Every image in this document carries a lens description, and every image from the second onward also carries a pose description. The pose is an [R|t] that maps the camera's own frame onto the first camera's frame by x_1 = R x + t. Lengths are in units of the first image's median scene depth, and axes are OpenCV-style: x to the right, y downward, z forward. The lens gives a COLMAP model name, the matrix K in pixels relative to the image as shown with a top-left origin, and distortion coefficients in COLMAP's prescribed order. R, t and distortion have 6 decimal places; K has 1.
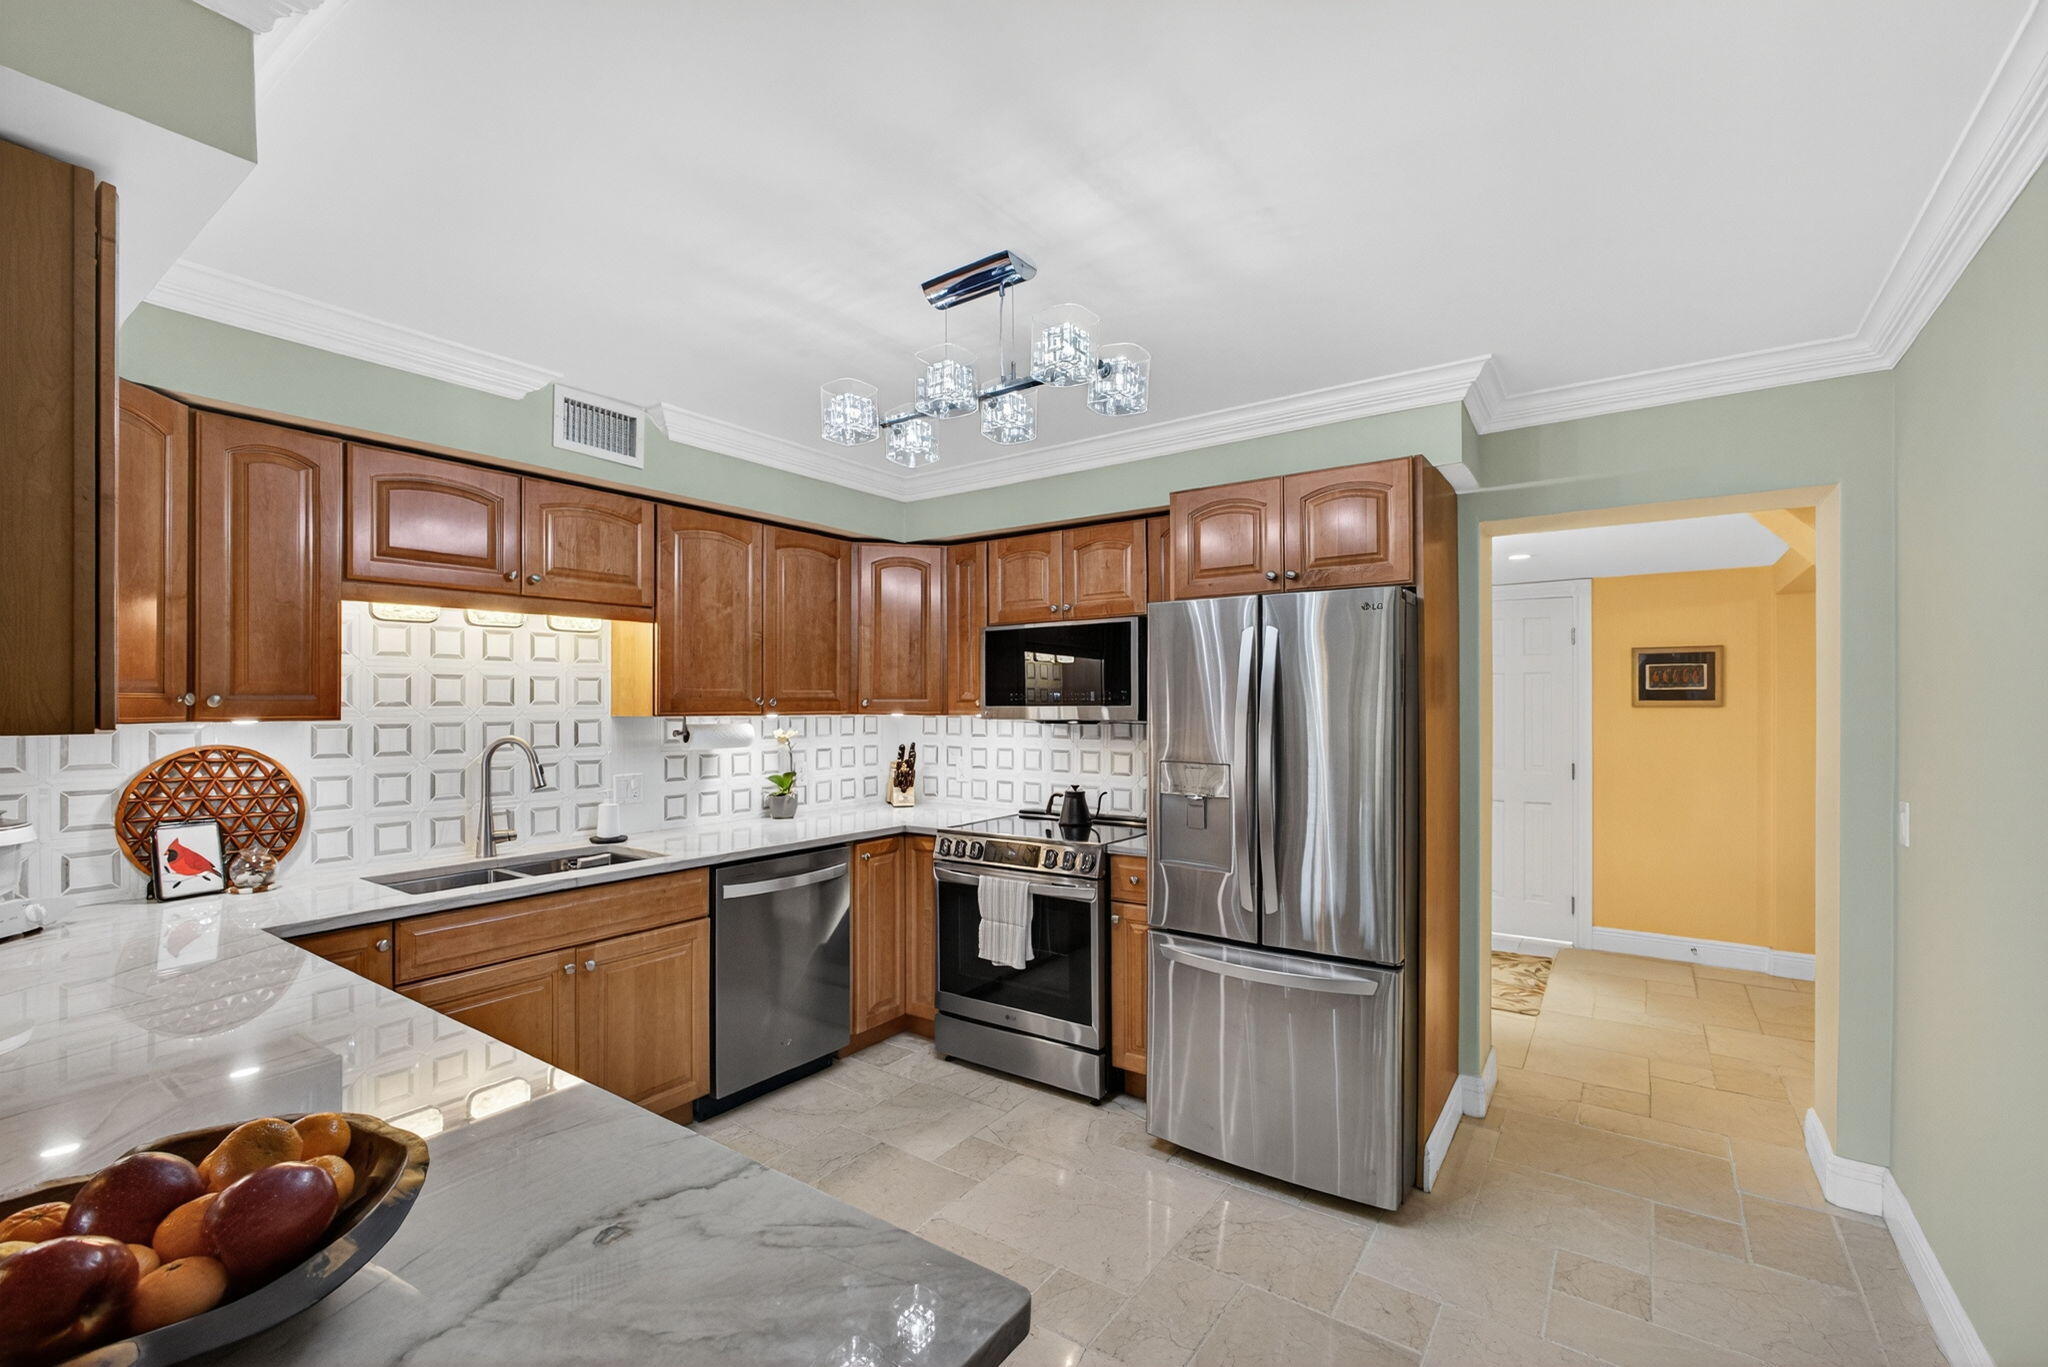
lens RADIAL K [[876.7, 0, 1019.7], [0, 876.7, 703.8], [0, 0, 1]] dist [-0.001908, -0.000172]
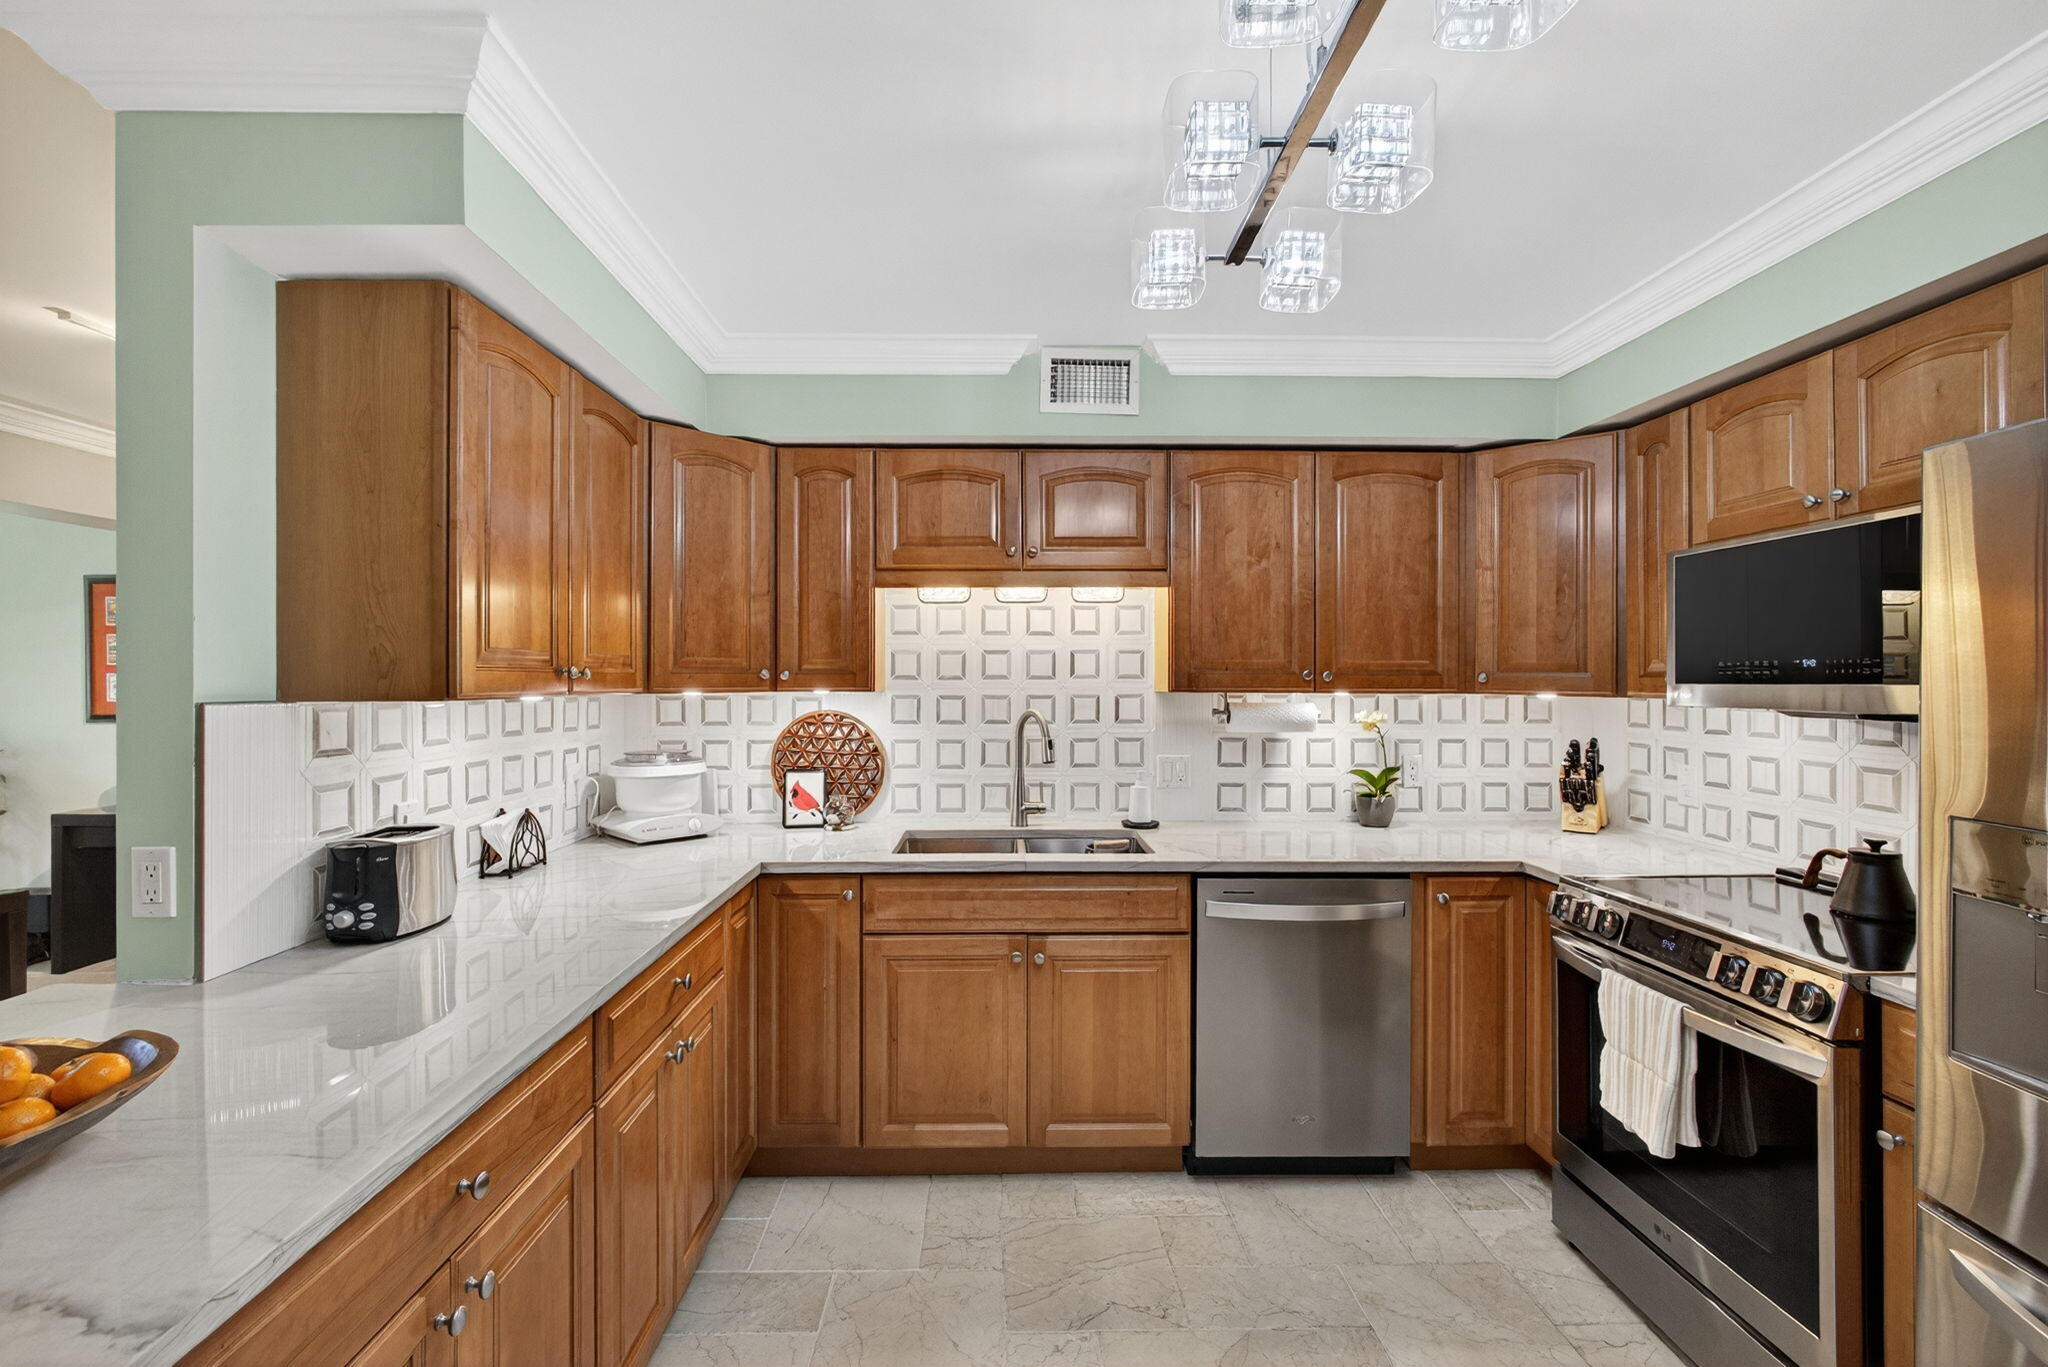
lens RADIAL K [[891.1, 0, 1015.9], [0, 891.1, 678.5], [0, 0, 1]] dist [-0.002056, -0.000191]
pose [[0.602071, 0.005391, -0.798424, 0.197795], [-0.002556, 0.999985, 0.004824, -0.003658], [0.798438, -0.000864, 0.602076, 0.318660]]
